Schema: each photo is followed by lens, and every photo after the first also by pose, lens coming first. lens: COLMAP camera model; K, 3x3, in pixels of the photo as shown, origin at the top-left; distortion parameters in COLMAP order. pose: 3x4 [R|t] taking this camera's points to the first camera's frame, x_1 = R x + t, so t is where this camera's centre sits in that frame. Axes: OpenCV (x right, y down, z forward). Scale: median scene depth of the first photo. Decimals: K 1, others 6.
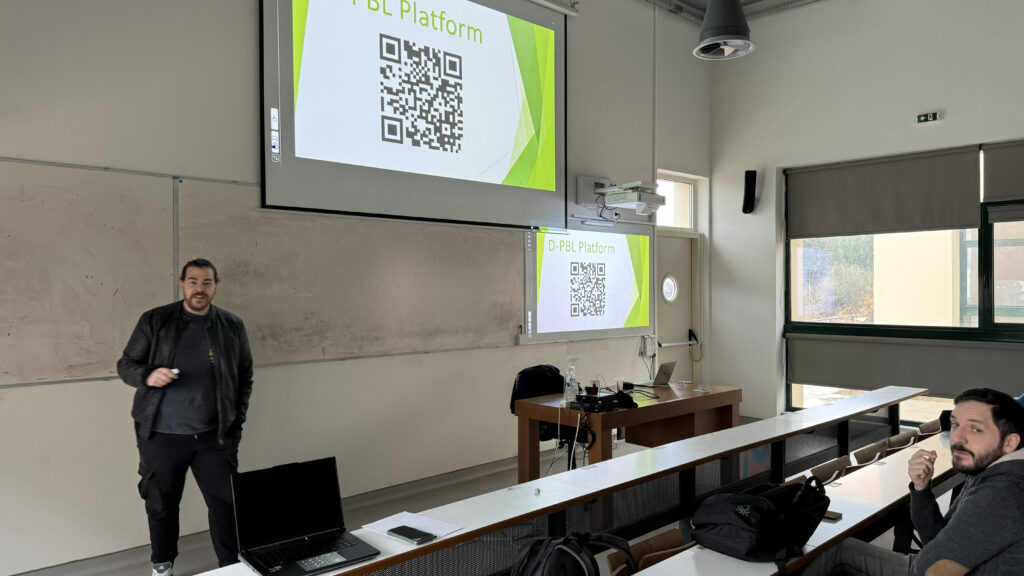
lens RADIAL K [[721.8, 0, 512.7], [0, 721.8, 292.2], [0, 0, 1]] dist [0.051624, -0.088255]
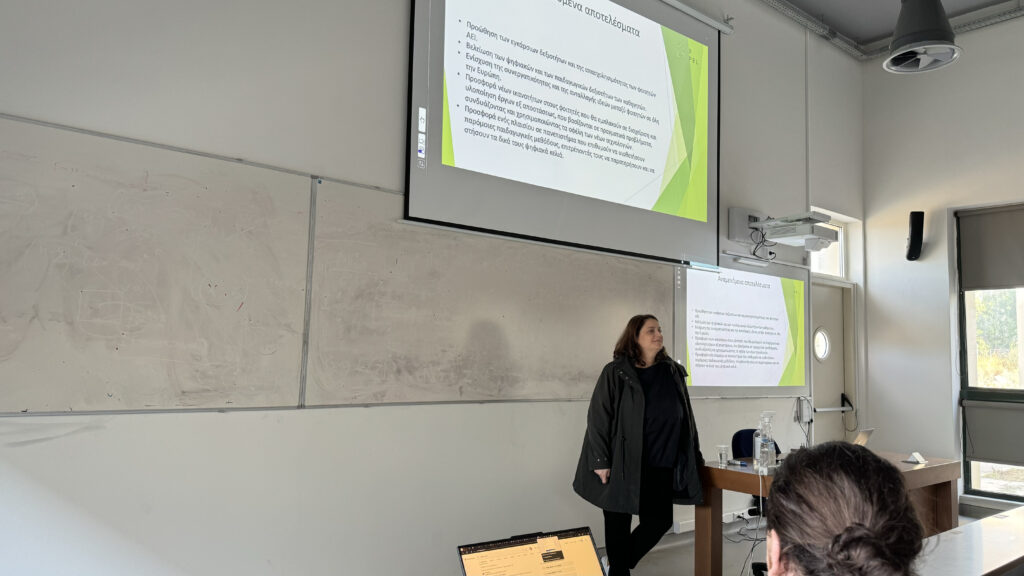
lens RADIAL K [[721.8, 0, 509.7], [0, 721.8, 285.0], [0, 0, 1]] dist [0.051624, -0.088255]
pose [[0.996182, 0.024415, -0.083815, -0.108017], [-0.032890, 0.994314, -0.101279, 0.032347], [0.080866, 0.103649, 0.991321, 0.125106]]
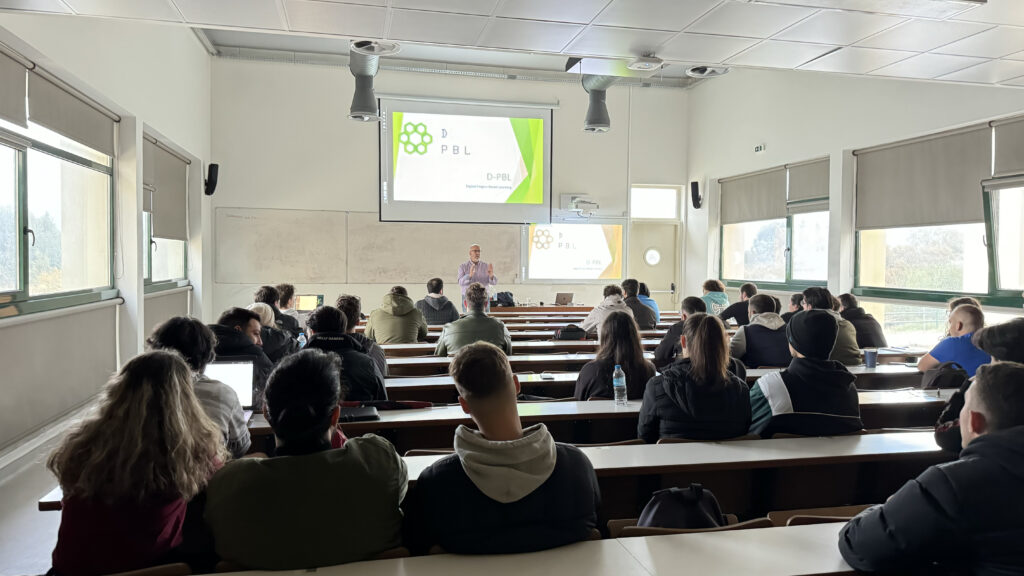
lens RADIAL K [[721.8, 0, 509.3], [0, 721.8, 285.3], [0, 0, 1]] dist [0.051624, -0.088255]
pose [[0.859253, 0.025585, -0.510910, 0.990151], [-0.013438, 0.999533, 0.027454, 0.023658], [0.511374, -0.016724, 0.859195, -0.699640]]
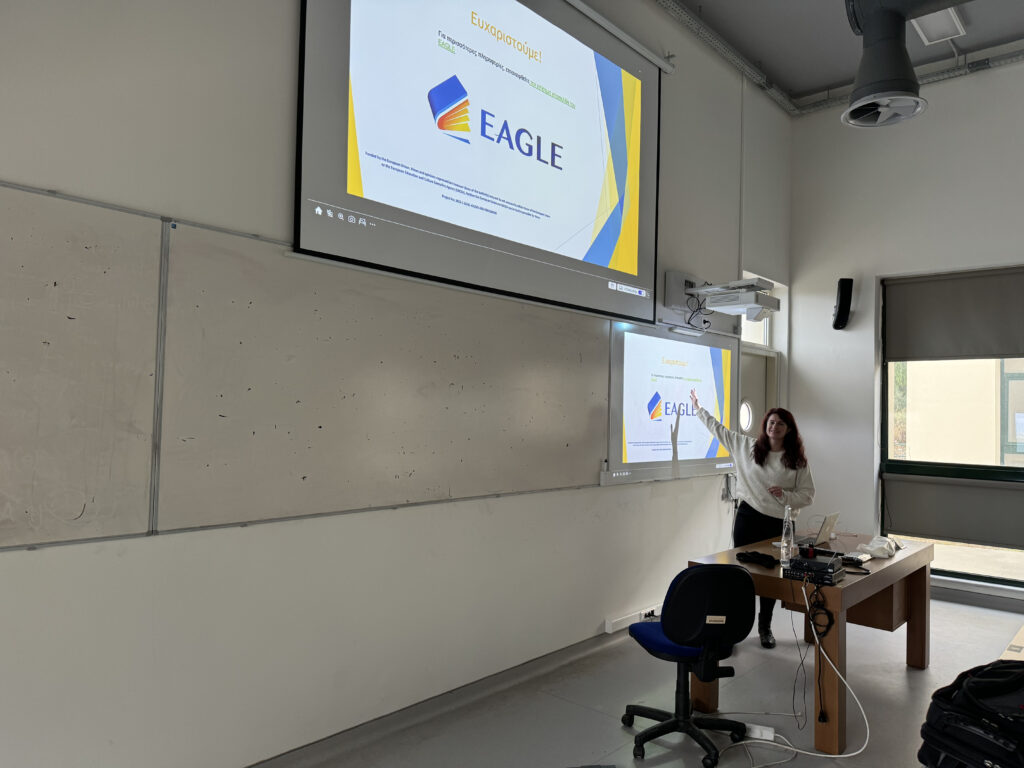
lens RADIAL K [[724.7, 0, 514.7], [0, 724.7, 383.4], [0, 0, 1]] dist [0.032280, -0.059379]
pose [[0.996886, 0.031274, 0.072389, -0.139124], [-0.028179, 0.998661, -0.043385, 0.001327], [-0.073649, 0.041210, 0.996432, 0.243600]]
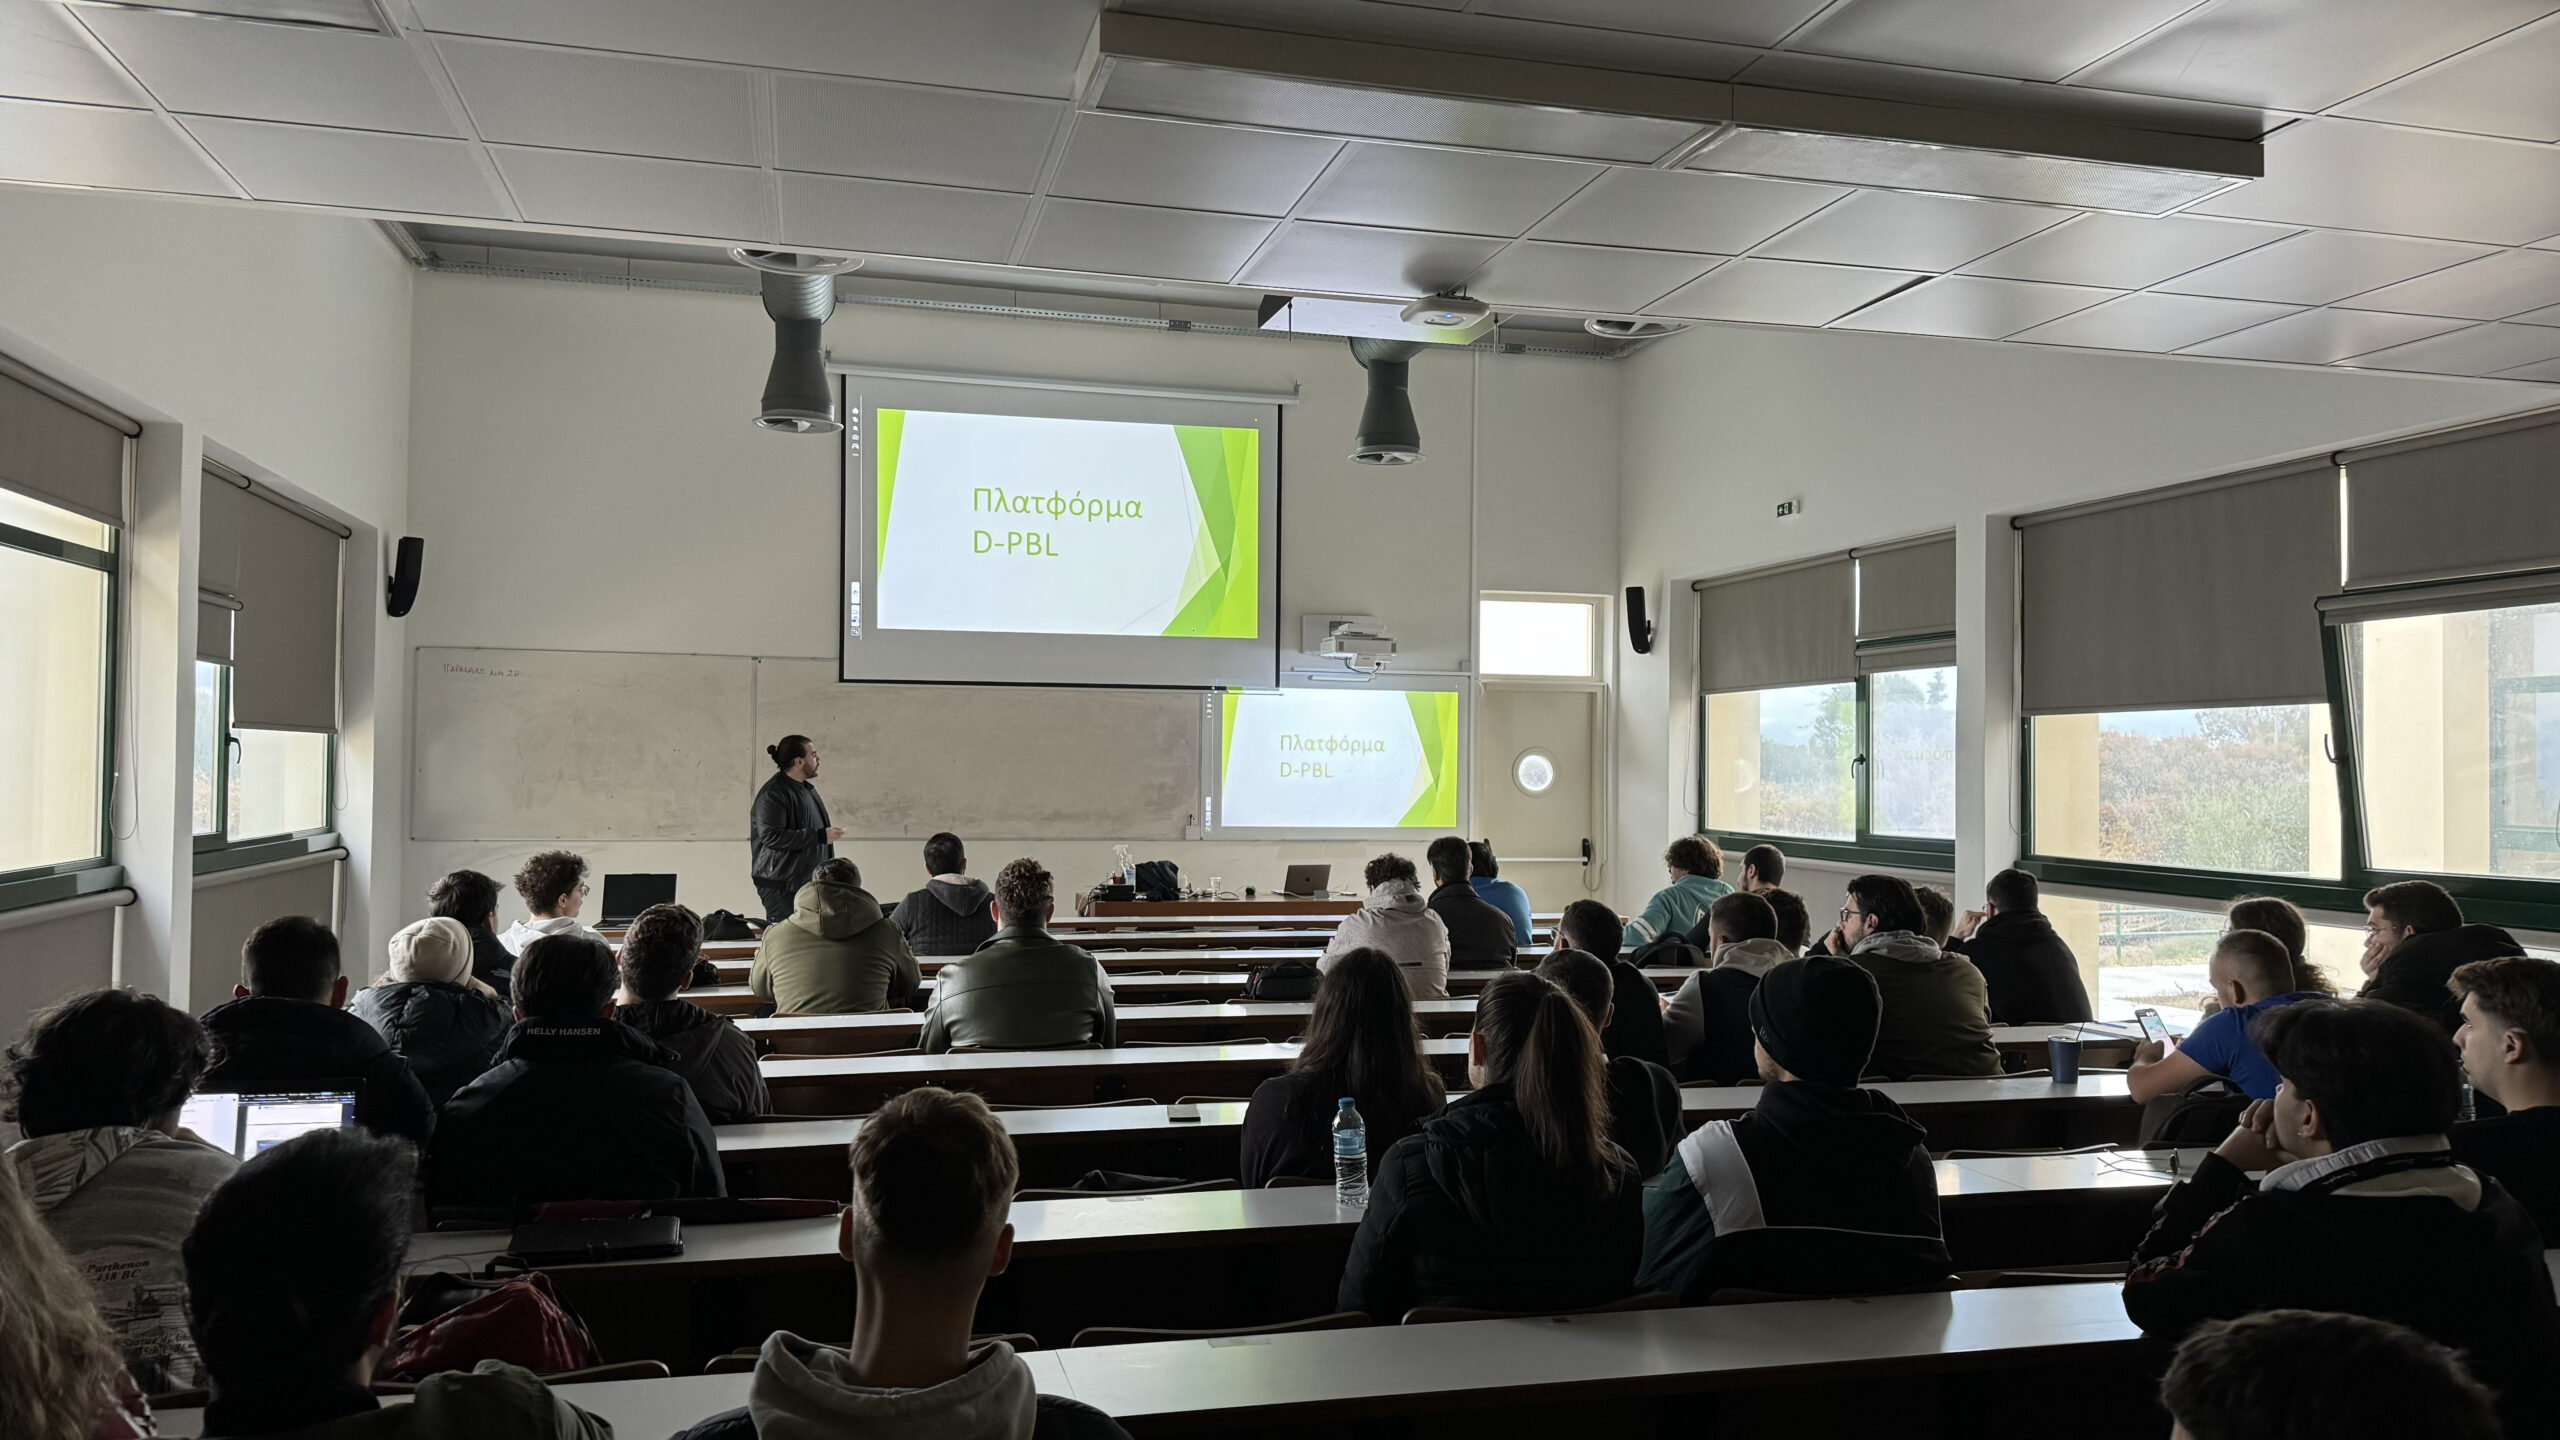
lens RADIAL K [[1804.6, 0, 1275.4], [0, 1804.6, 722.4], [0, 0, 1]] dist [0.051624, -0.088255]
pose [[0.872675, 0.000034, -0.488301, 1.029637], [-0.016436, 0.999435, -0.029304, 0.002100], [0.488024, 0.033598, 0.872183, -0.651667]]
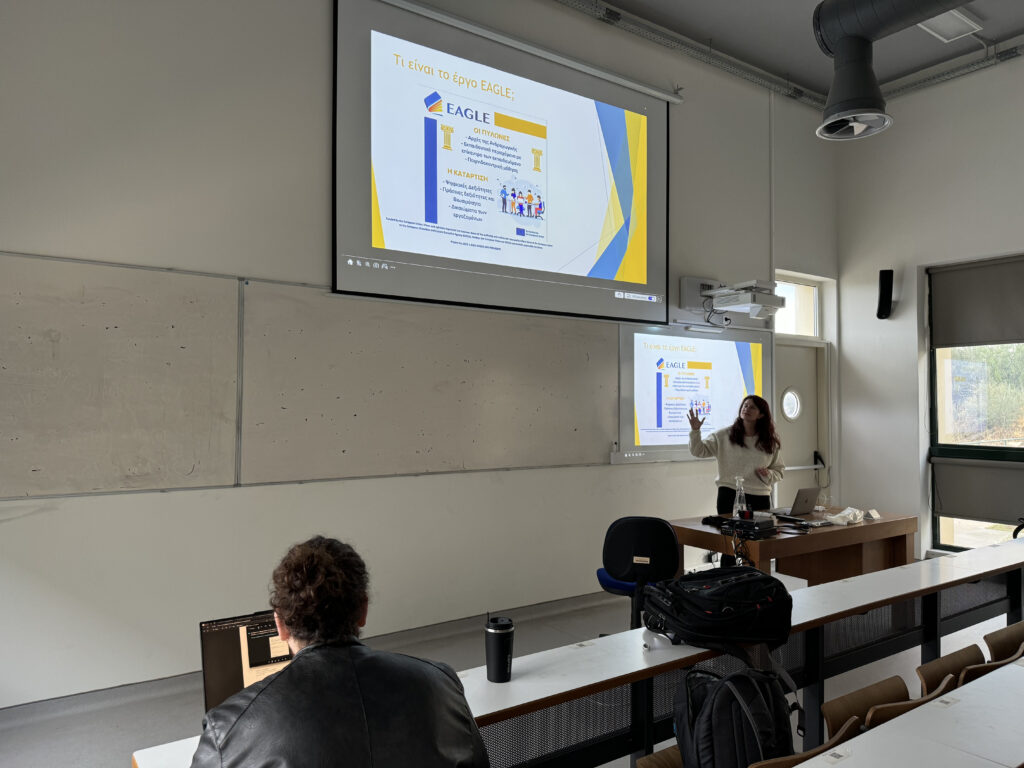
lens RADIAL K [[724.7, 0, 504.5], [0, 724.7, 379.3], [0, 0, 1]] dist [0.032280, -0.059379]
pose [[0.986887, 0.003747, -0.161371, 0.019909], [-0.010380, 0.999134, -0.040282, 0.005217], [0.161080, 0.041428, 0.986071, 0.083680]]
